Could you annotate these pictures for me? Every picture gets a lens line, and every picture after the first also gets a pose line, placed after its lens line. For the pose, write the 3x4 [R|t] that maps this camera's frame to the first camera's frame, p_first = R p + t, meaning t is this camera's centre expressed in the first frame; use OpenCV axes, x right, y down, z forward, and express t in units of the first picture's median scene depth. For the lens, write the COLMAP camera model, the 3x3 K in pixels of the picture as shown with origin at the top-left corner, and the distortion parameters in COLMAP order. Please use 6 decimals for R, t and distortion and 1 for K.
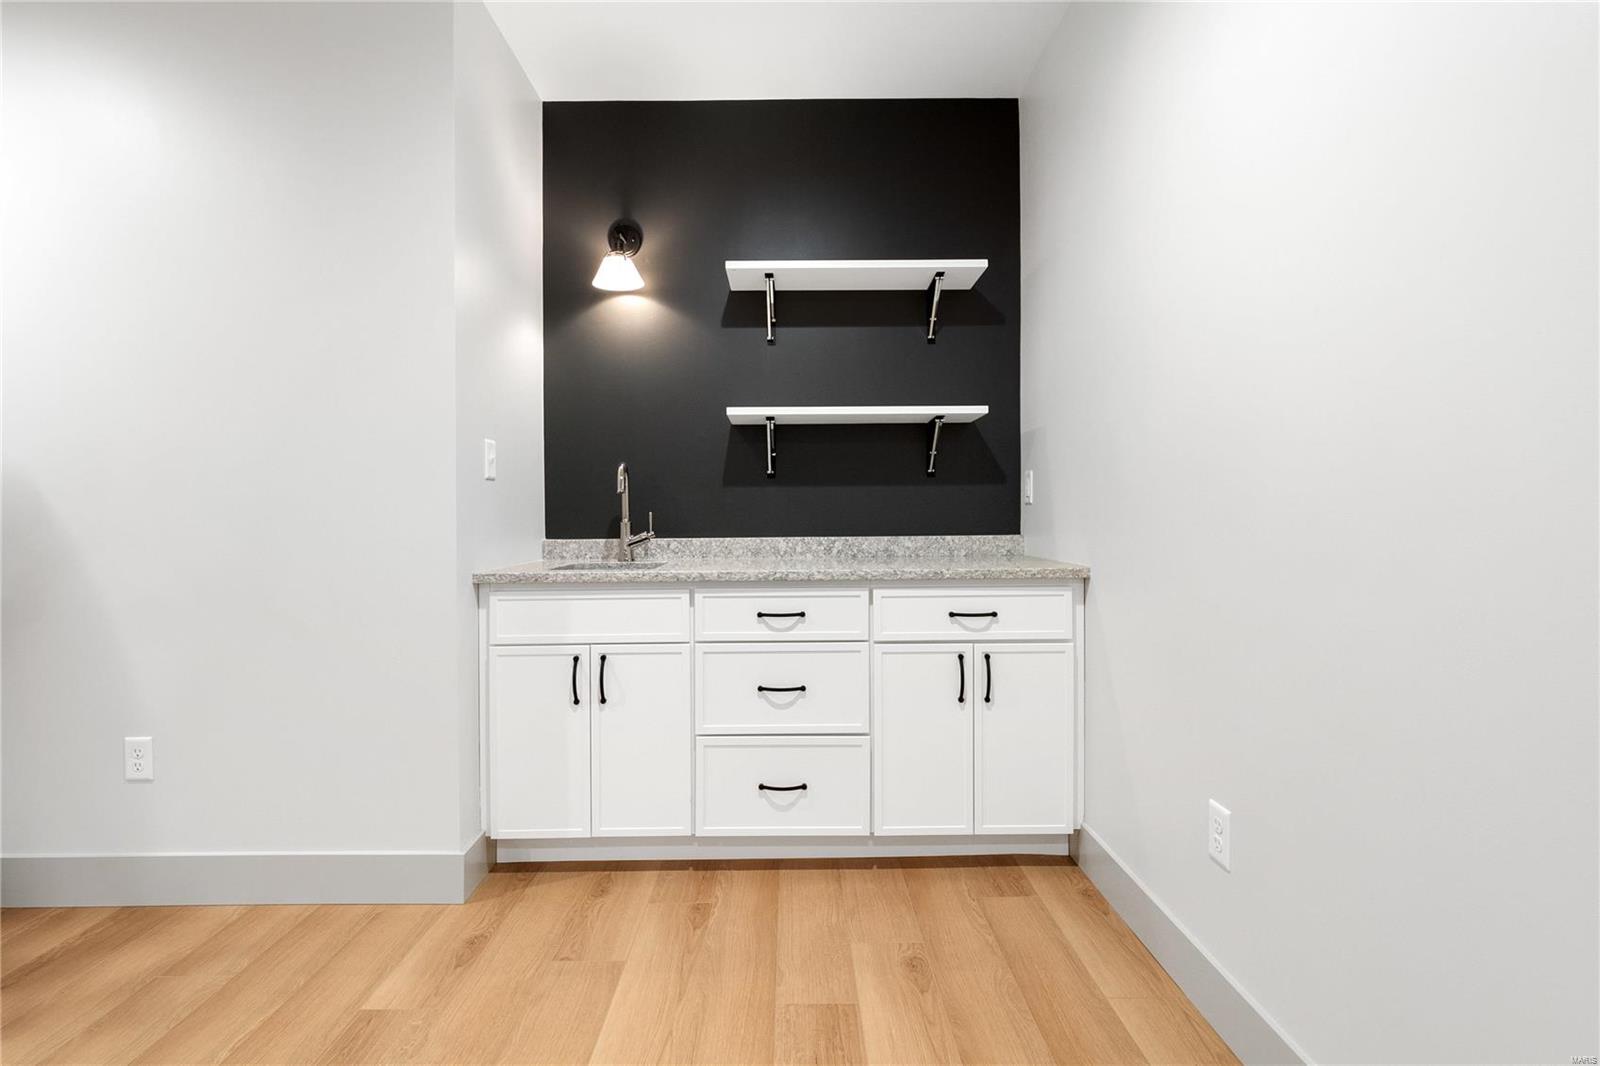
lens RADIAL K [[743.9, 0, 794.9], [0, 743.9, 535.4], [0, 0, 1]] dist [0.002857, -0.000012]
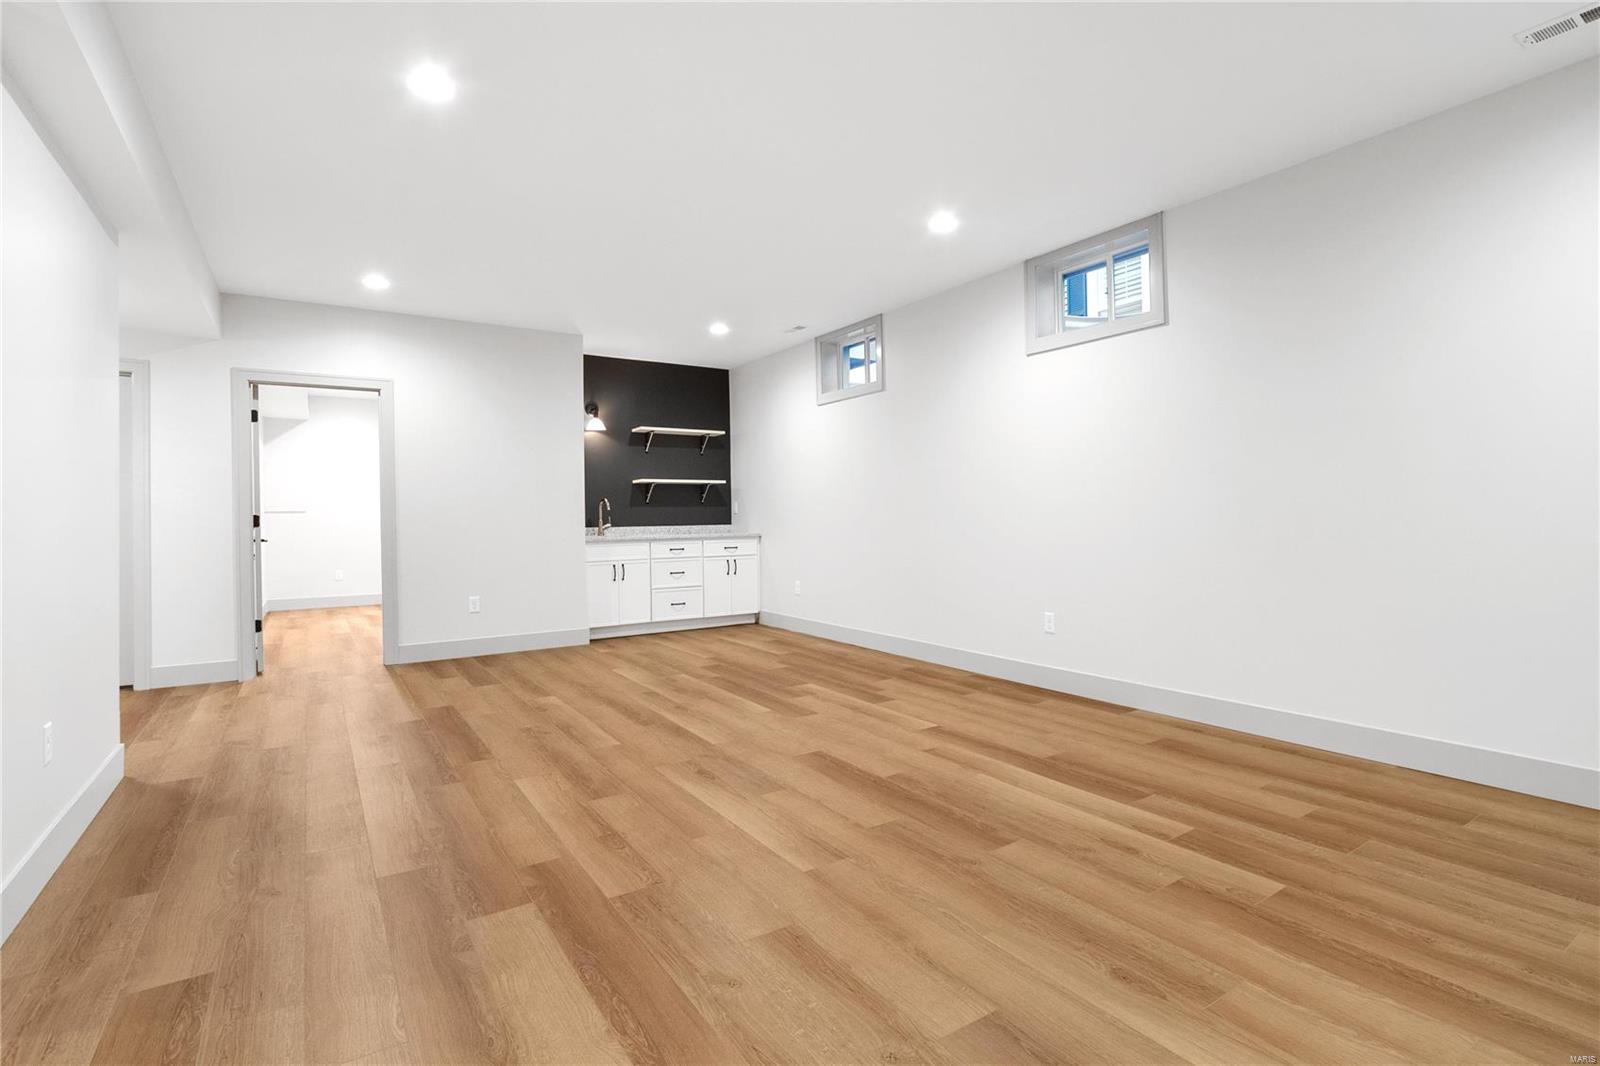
lens RADIAL K [[743.9, 0, 799.5], [0, 743.9, 529.3], [0, 0, 1]] dist [0.002857, -0.000012]
pose [[0.835060, -0.010728, 0.550054, -1.314886], [0.012774, 0.999918, 0.000108, 0.026644], [-0.550010, 0.006936, 0.835129, -1.923171]]
